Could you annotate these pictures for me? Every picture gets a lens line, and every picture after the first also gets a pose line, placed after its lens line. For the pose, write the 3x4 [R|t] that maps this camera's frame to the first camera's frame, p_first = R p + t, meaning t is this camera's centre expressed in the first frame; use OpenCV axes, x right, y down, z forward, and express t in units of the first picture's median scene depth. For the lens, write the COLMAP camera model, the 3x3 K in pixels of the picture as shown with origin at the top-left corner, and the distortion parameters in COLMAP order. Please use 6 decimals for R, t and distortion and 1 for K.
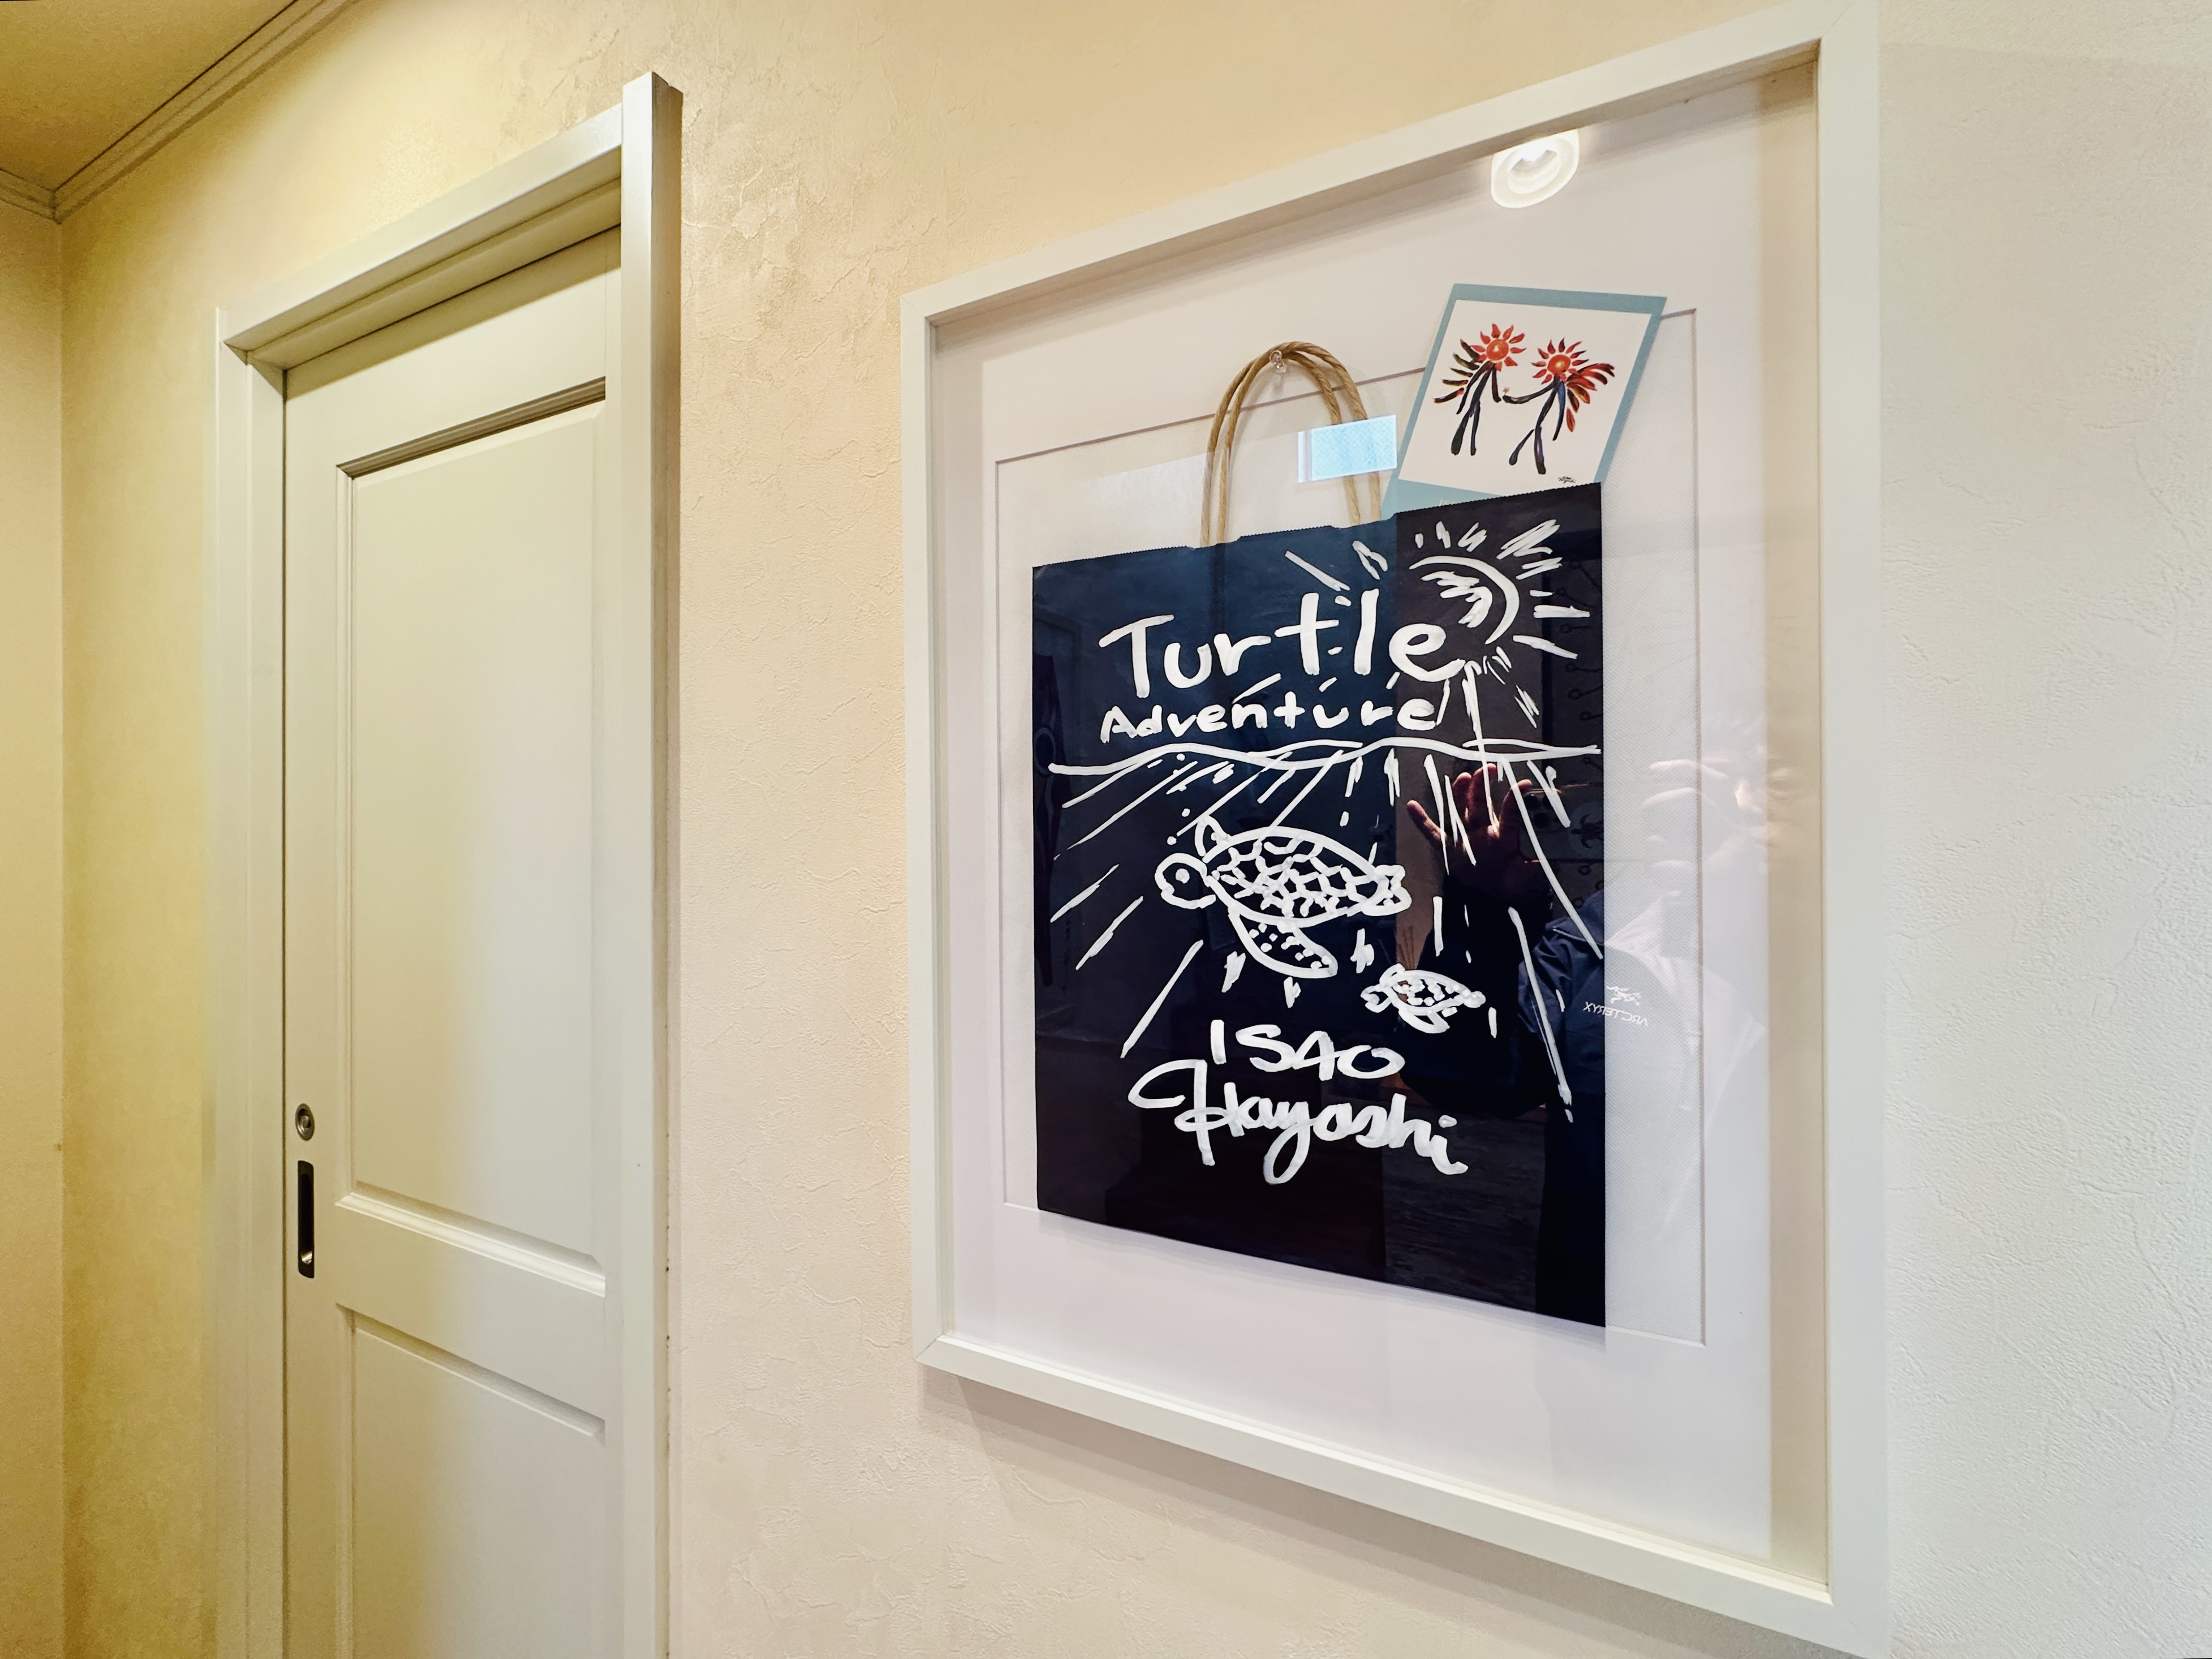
lens RADIAL K [[911.9, 0, 1106.0], [0, 911.9, 829.5], [0, 0, 1]] dist [-0.002818, 0.000247]
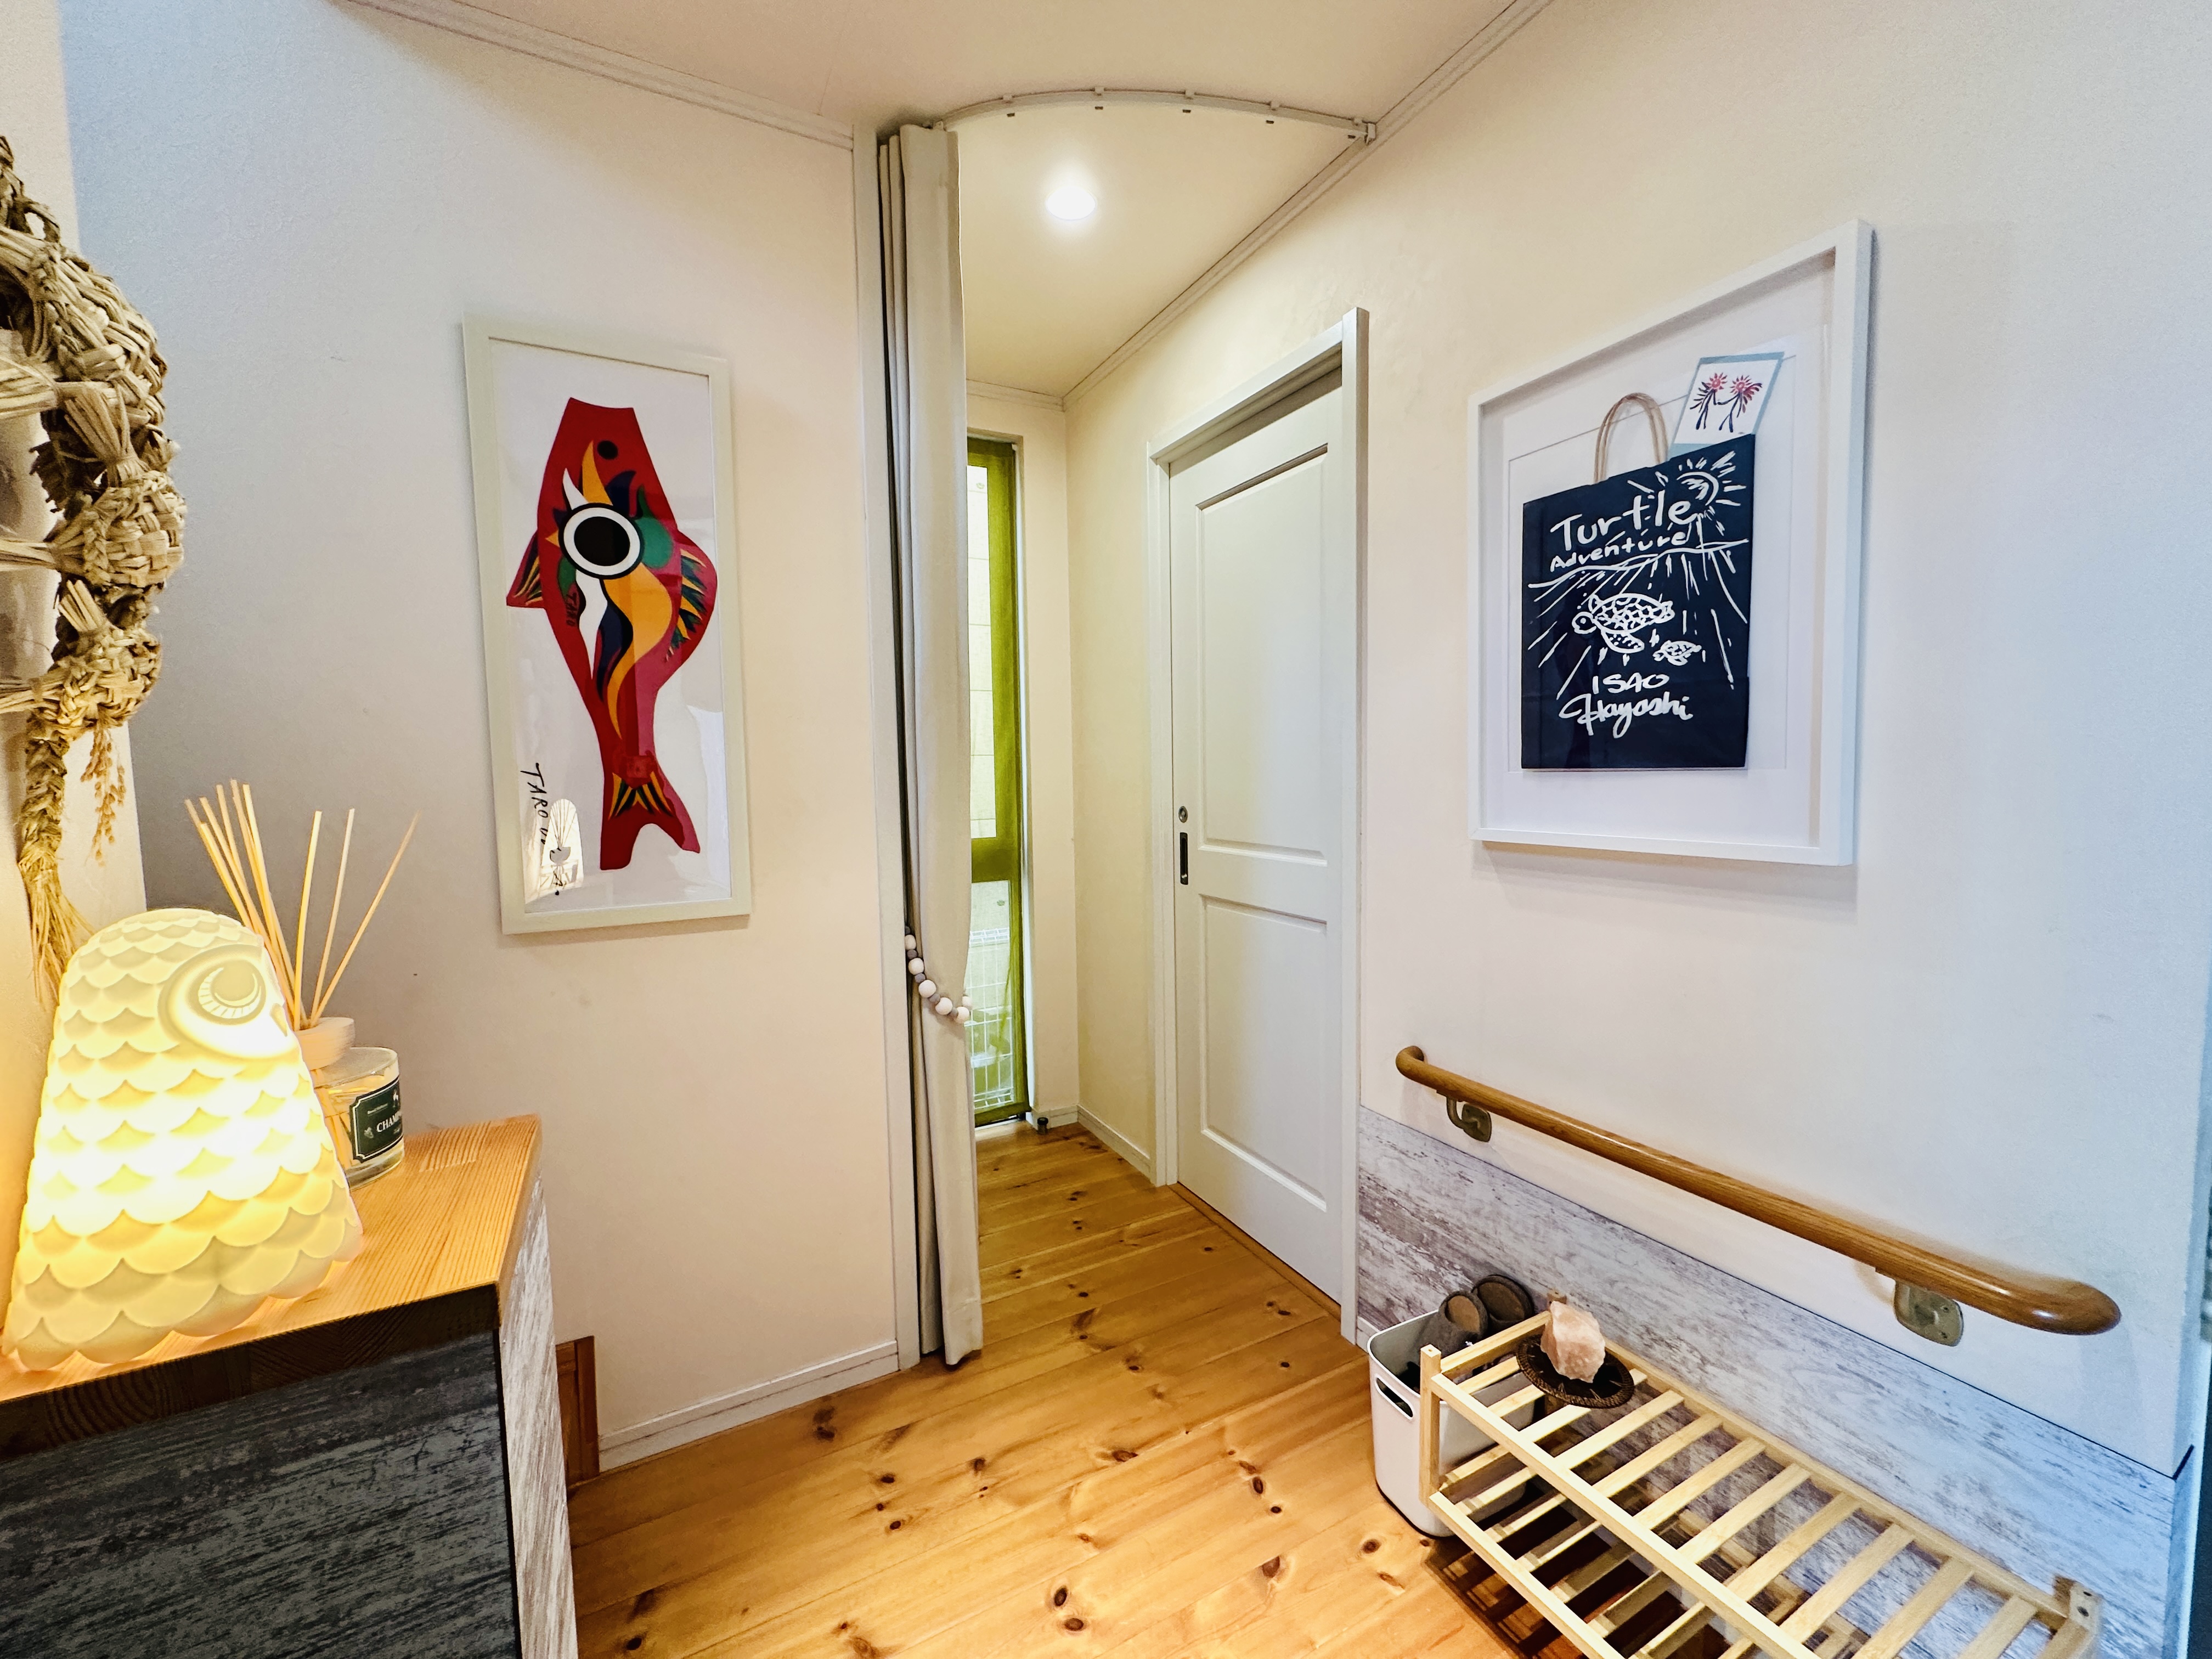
lens RADIAL K [[881.2, 0, 1106.0], [0, 881.2, 829.5], [0, 0, 1]] dist [-0.003119, 0.000806]
pose [[0.809286, 0.028334, -0.586731, 0.482297], [0.018672, 0.997091, 0.073905, 0.440588], [0.587117, -0.070765, 0.806403, -1.839089]]
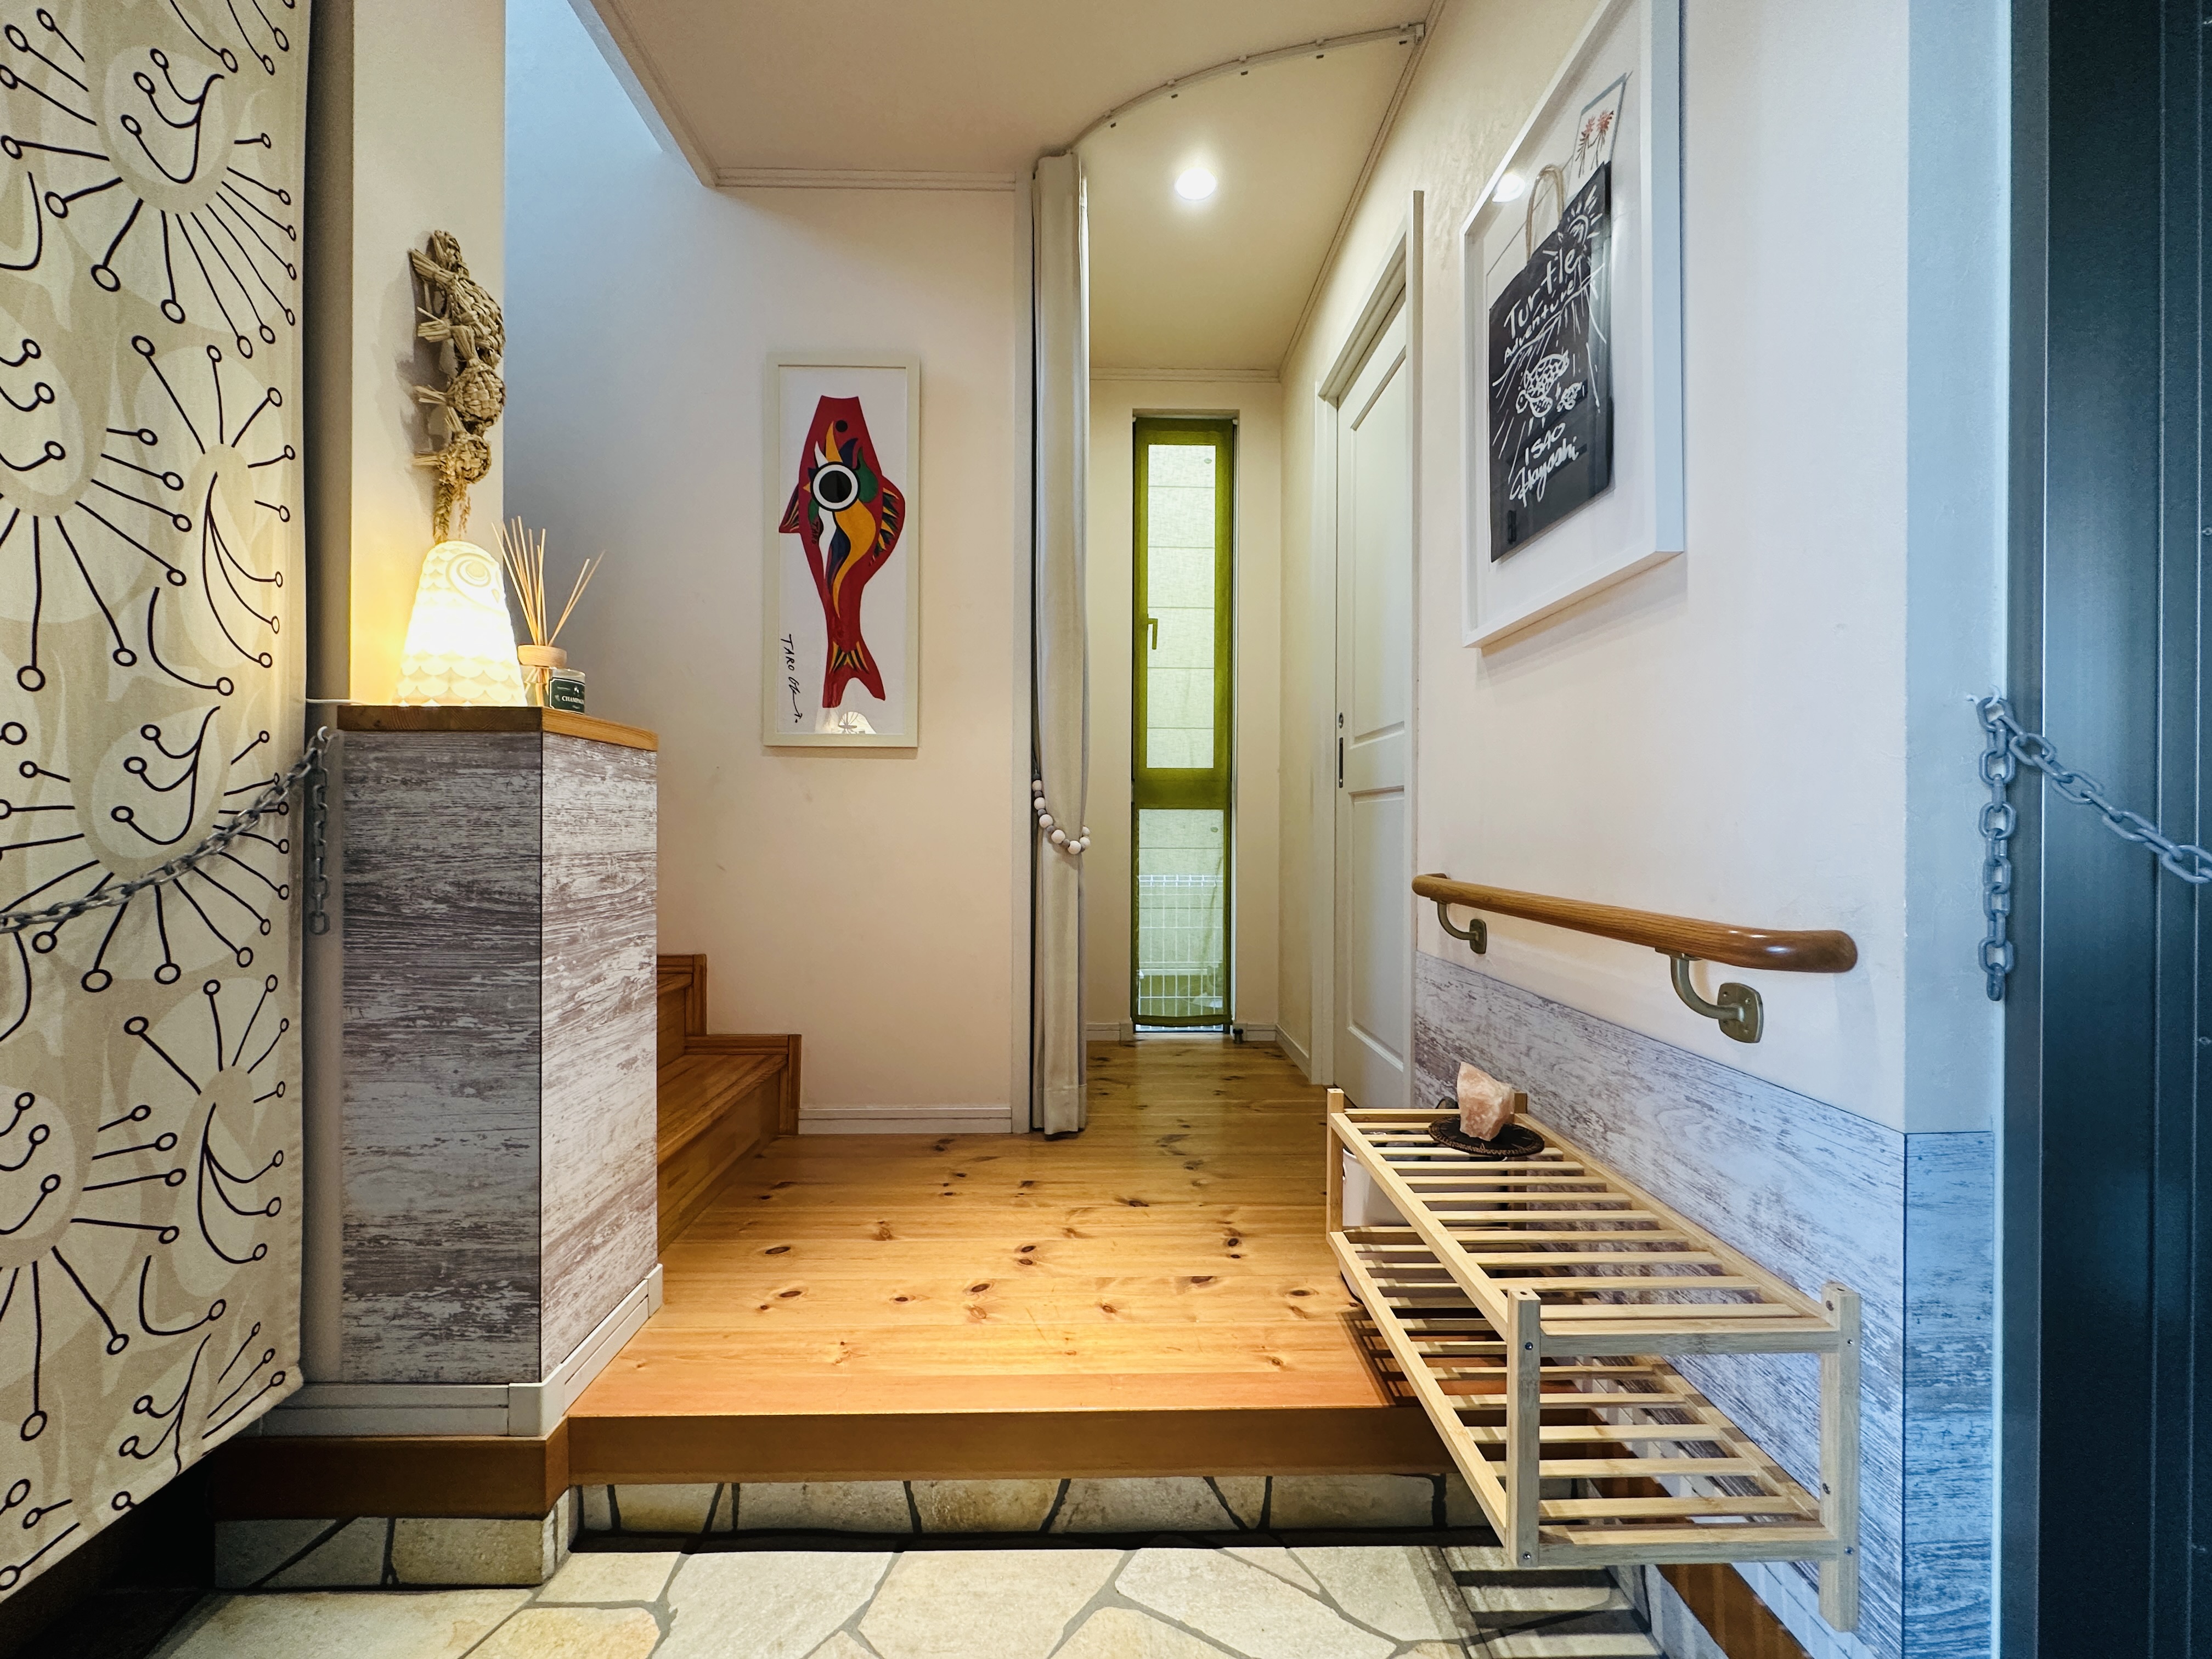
lens RADIAL K [[881.2, 0, 1106.0], [0, 881.2, 829.5], [0, 0, 1]] dist [-0.003119, 0.000806]
pose [[0.458514, 0.004259, -0.888677, 1.846064], [-0.003616, 0.999989, 0.002927, 1.323884], [0.888680, 0.001871, 0.458524, -1.224723]]
